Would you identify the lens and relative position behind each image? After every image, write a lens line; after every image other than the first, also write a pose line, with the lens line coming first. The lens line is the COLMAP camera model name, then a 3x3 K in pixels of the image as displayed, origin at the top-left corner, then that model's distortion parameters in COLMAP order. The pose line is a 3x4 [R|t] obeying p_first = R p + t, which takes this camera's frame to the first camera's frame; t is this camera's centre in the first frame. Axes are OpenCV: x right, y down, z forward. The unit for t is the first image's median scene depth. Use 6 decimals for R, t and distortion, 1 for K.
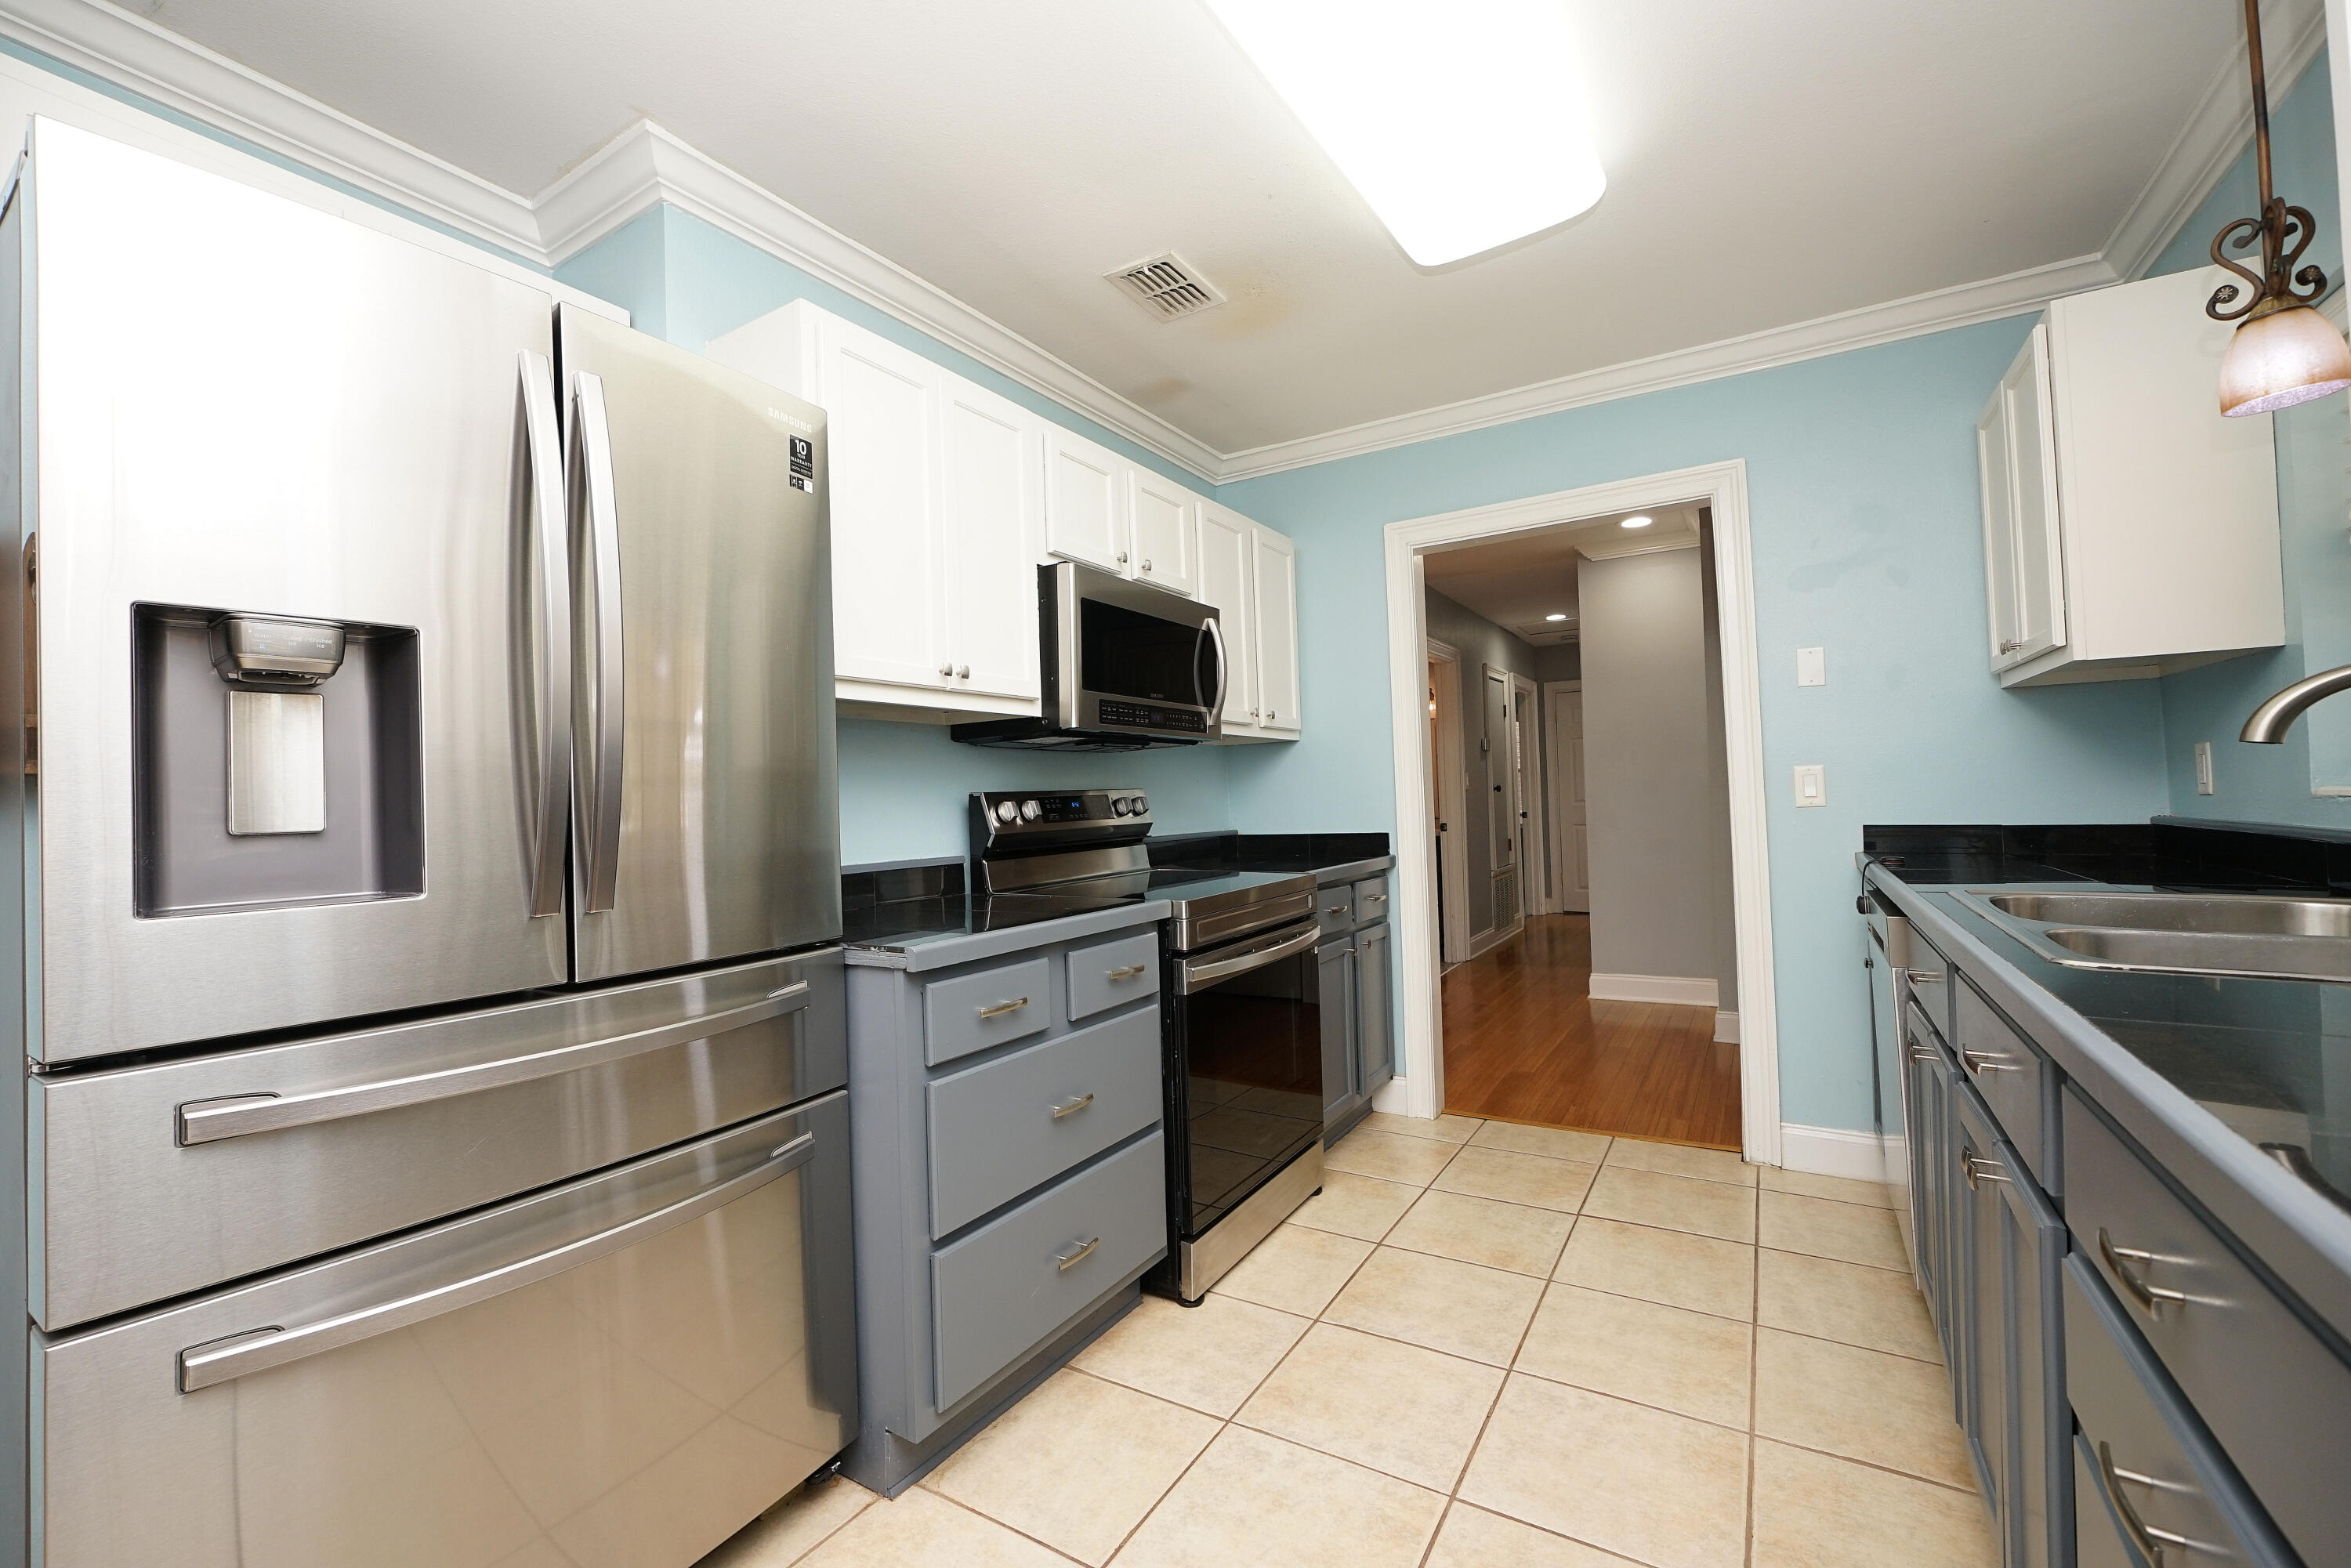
lens RADIAL K [[981.5, 0, 1146.8], [0, 981.5, 780.9], [0, 0, 1]] dist [-0.017151, -0.000048]
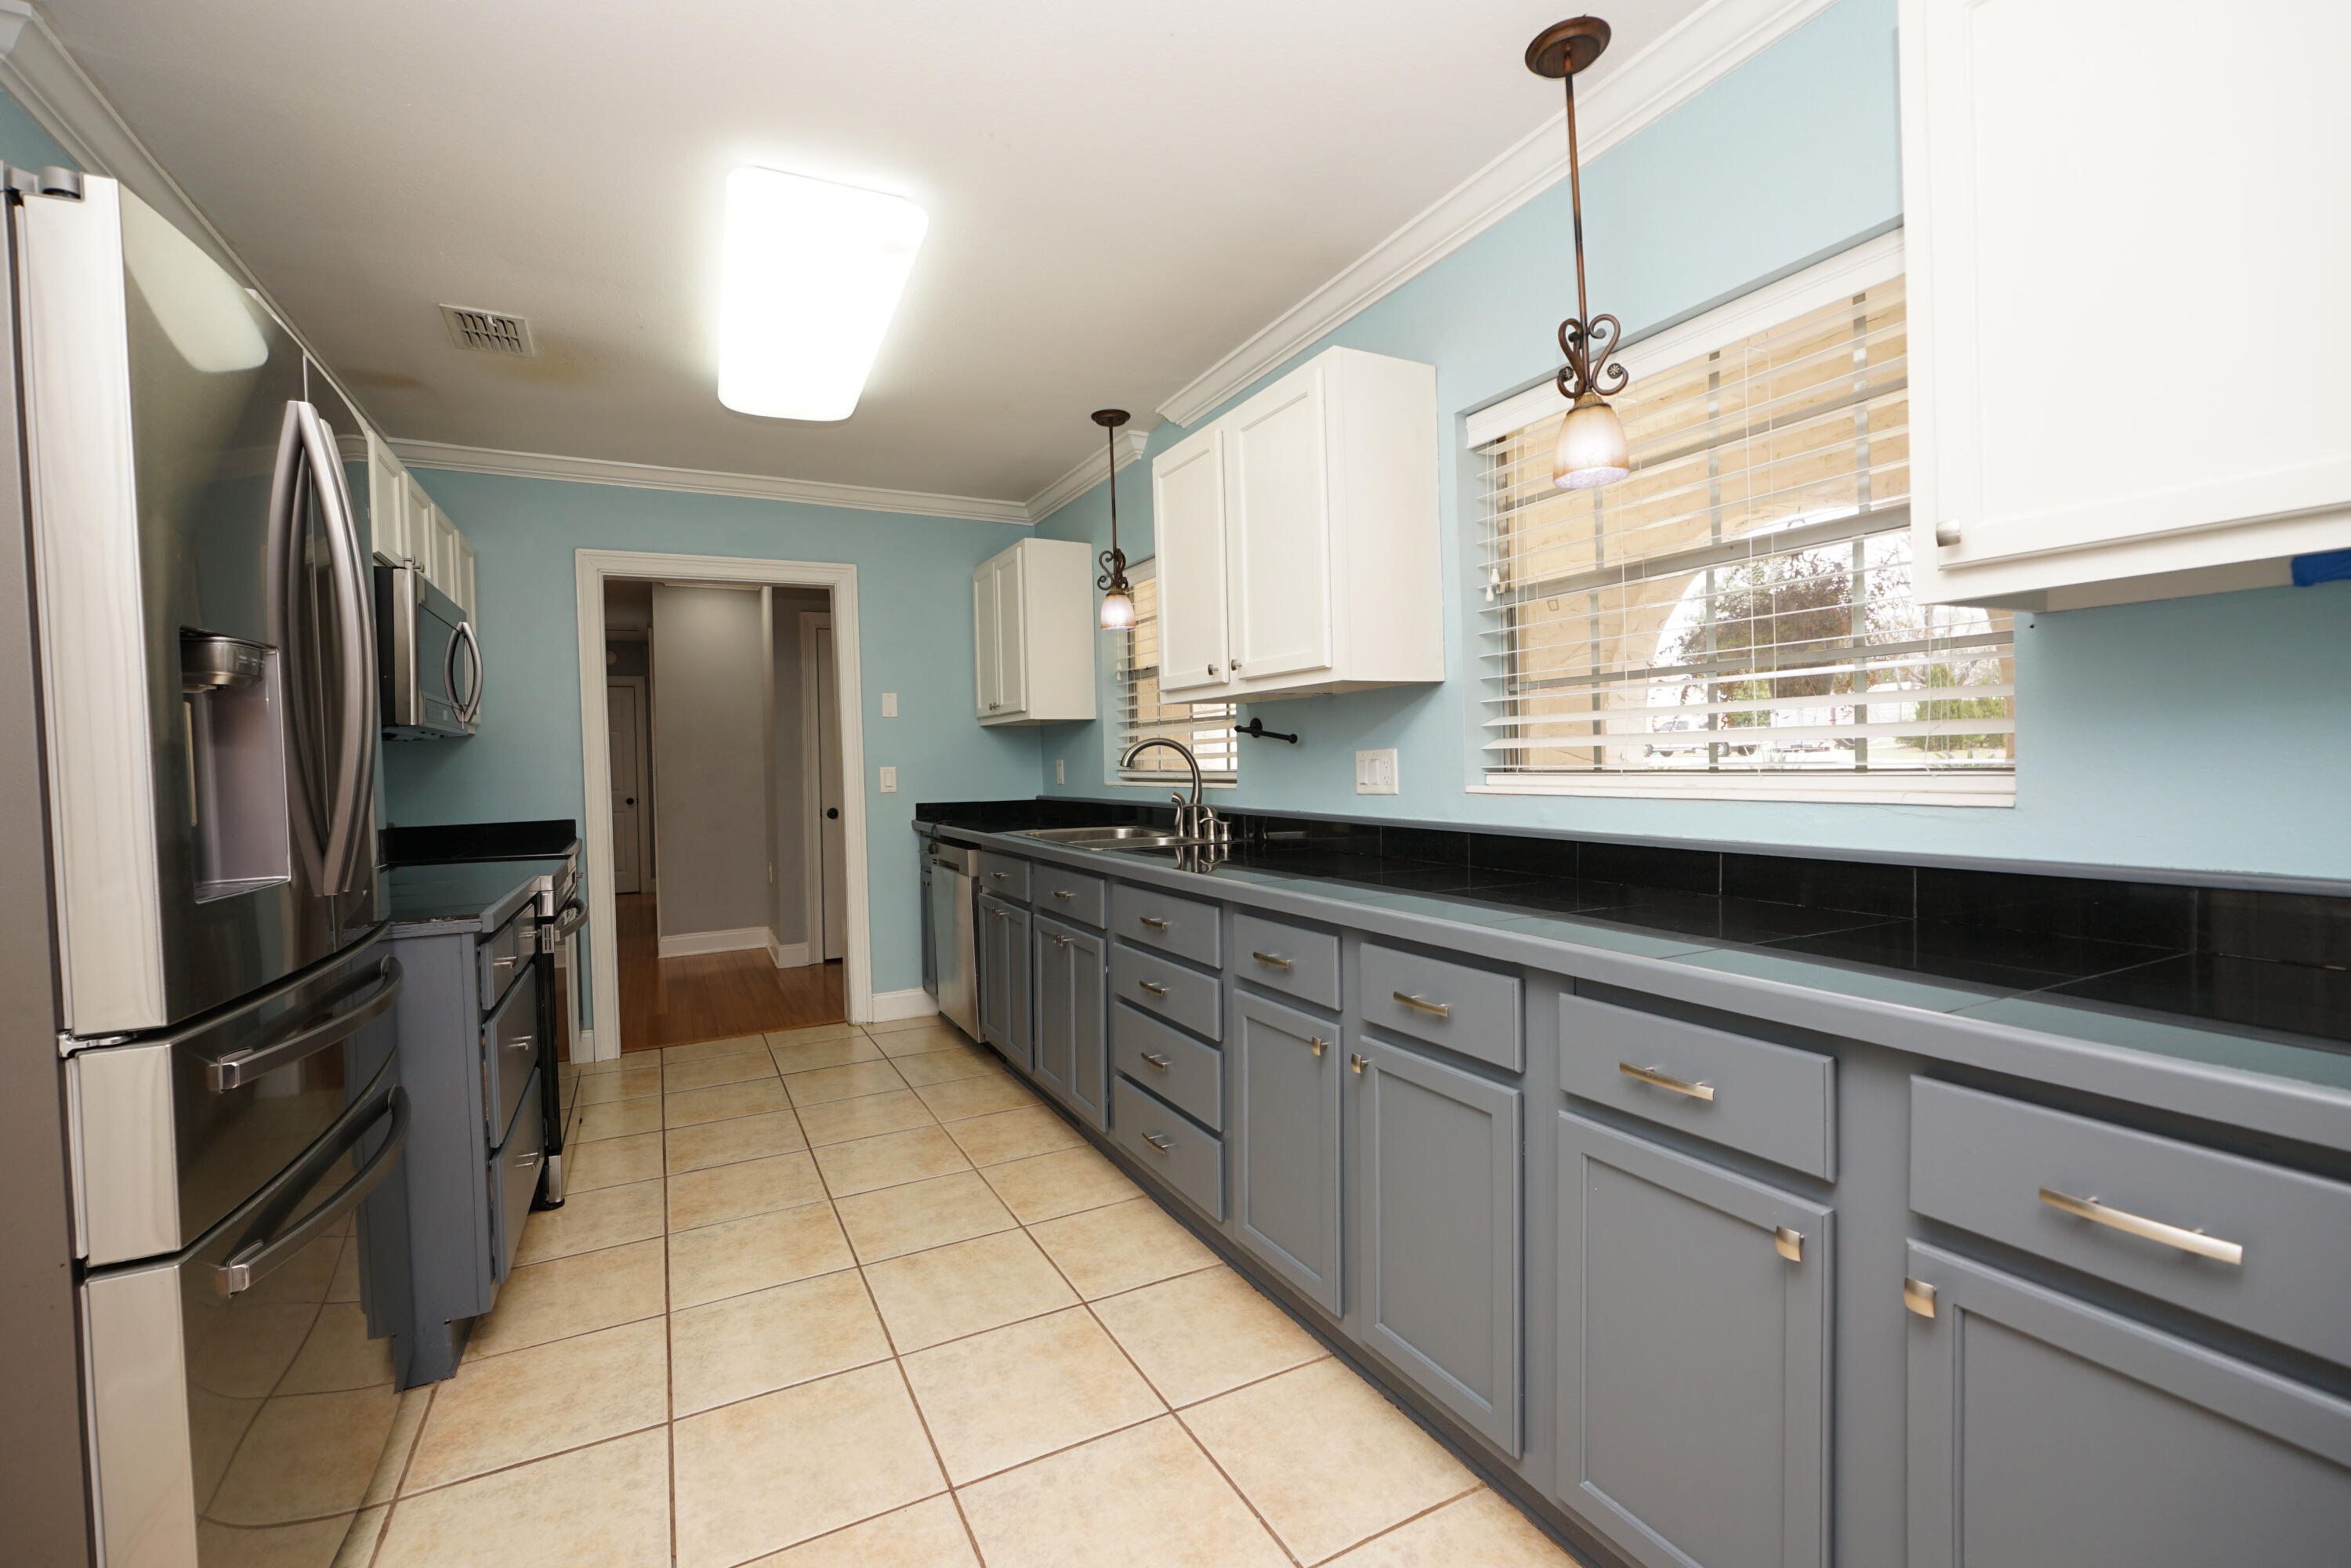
lens RADIAL K [[981.5, 0, 1146.8], [0, 981.5, 780.9], [0, 0, 1]] dist [-0.017151, -0.000048]
pose [[0.516410, -0.000952, 0.856341, -0.514286], [-0.010292, 0.999920, 0.007318, -0.009477], [-0.856279, -0.012592, 0.516359, -0.209255]]
